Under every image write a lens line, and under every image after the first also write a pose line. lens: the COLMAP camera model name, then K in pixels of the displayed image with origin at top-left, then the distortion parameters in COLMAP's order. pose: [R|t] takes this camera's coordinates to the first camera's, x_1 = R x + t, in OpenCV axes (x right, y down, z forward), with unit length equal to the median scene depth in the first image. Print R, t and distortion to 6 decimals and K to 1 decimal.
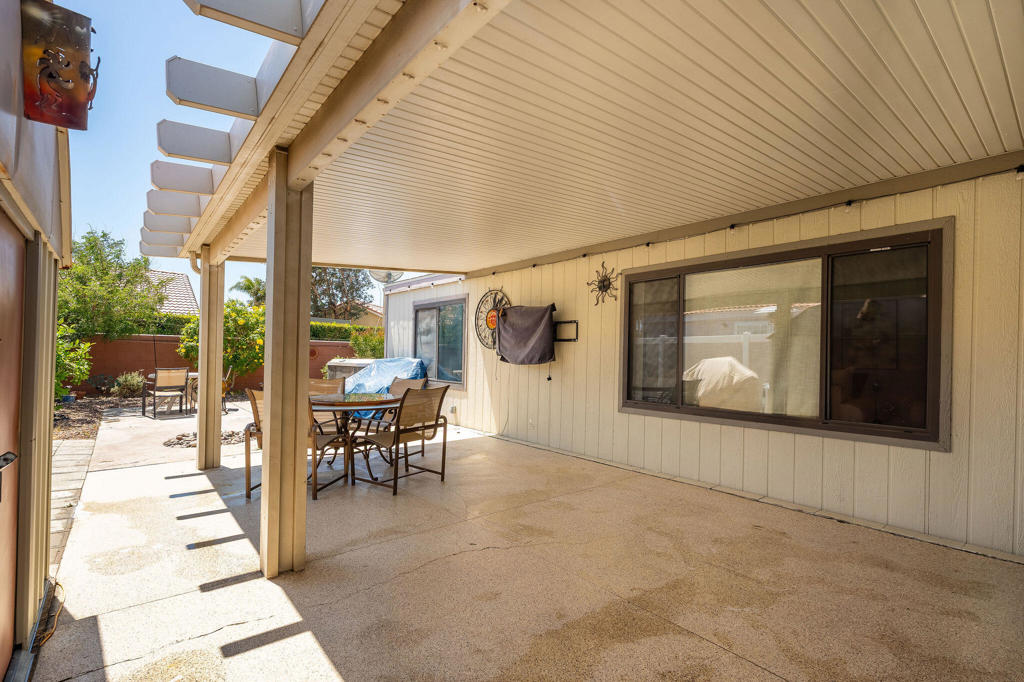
lens RADIAL K [[465.7, 0, 511.6], [0, 465.7, 354.2], [0, 0, 1]] dist [-0.003581, -0.000384]
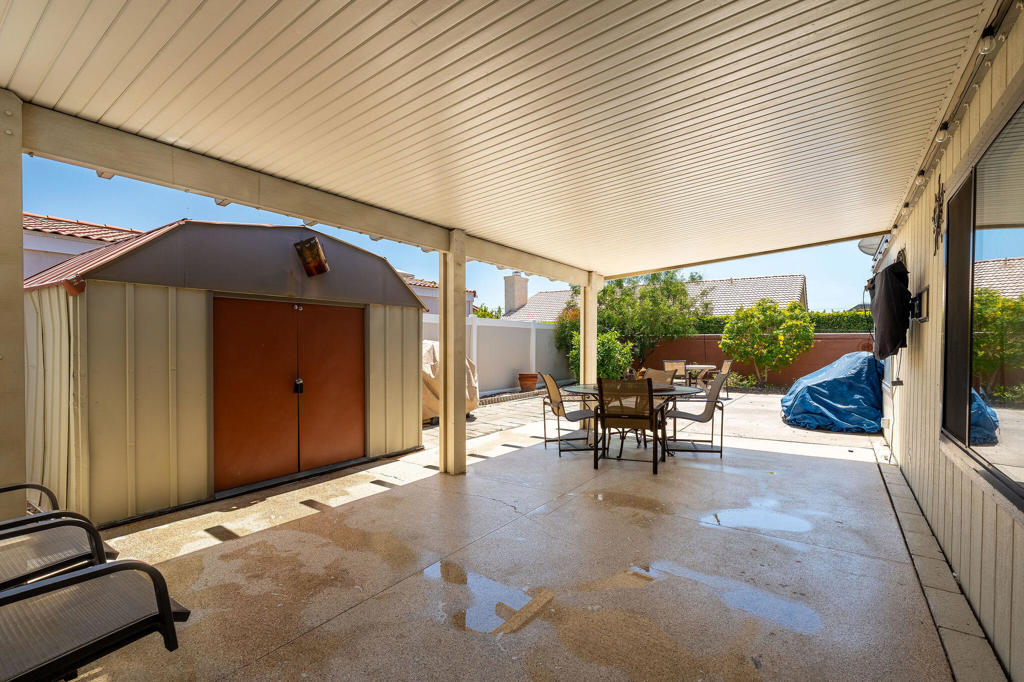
lens RADIAL K [[465.7, 0, 511.6], [0, 465.7, 354.2], [0, 0, 1]] dist [-0.003581, -0.000384]
pose [[0.259836, 0.000913, -0.965652, 1.528598], [0.005271, 0.999983, 0.002364, 0.026207], [0.965638, -0.005704, 0.259827, 0.944974]]
